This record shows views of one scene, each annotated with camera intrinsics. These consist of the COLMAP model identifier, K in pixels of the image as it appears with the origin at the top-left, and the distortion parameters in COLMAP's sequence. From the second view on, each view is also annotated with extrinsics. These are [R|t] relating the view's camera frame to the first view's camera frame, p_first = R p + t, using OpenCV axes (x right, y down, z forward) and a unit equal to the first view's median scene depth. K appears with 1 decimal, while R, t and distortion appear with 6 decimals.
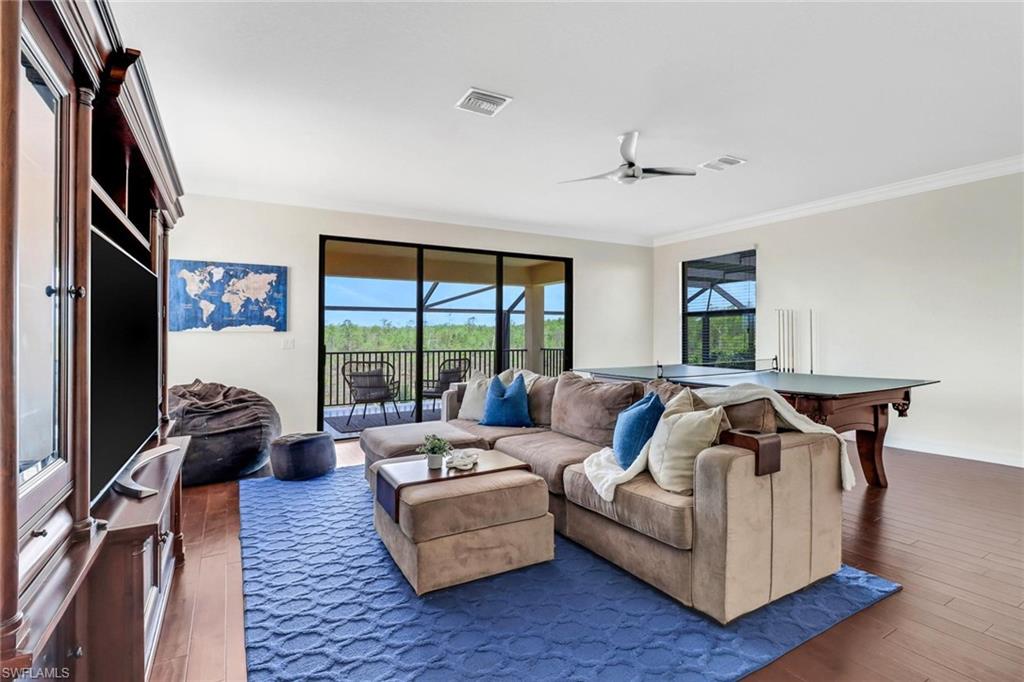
lens RADIAL K [[486.7, 0, 507.5], [0, 486.7, 316.7], [0, 0, 1]] dist [-0.009333, -0.010696]
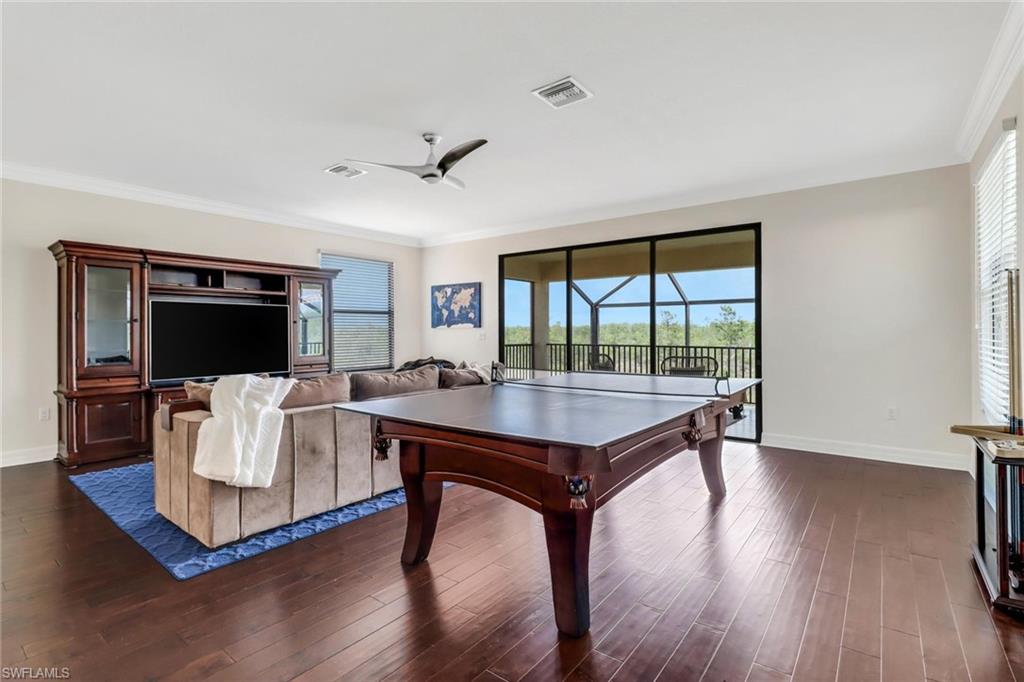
lens RADIAL K [[486.7, 0, 507.5], [0, 486.7, 316.7], [0, 0, 1]] dist [-0.009333, -0.010696]
pose [[0.378945, -0.025581, -0.925066, 0.861877], [0.037432, 0.999224, -0.012298, 0.018340], [0.924662, -0.029966, 0.379608, 0.507171]]
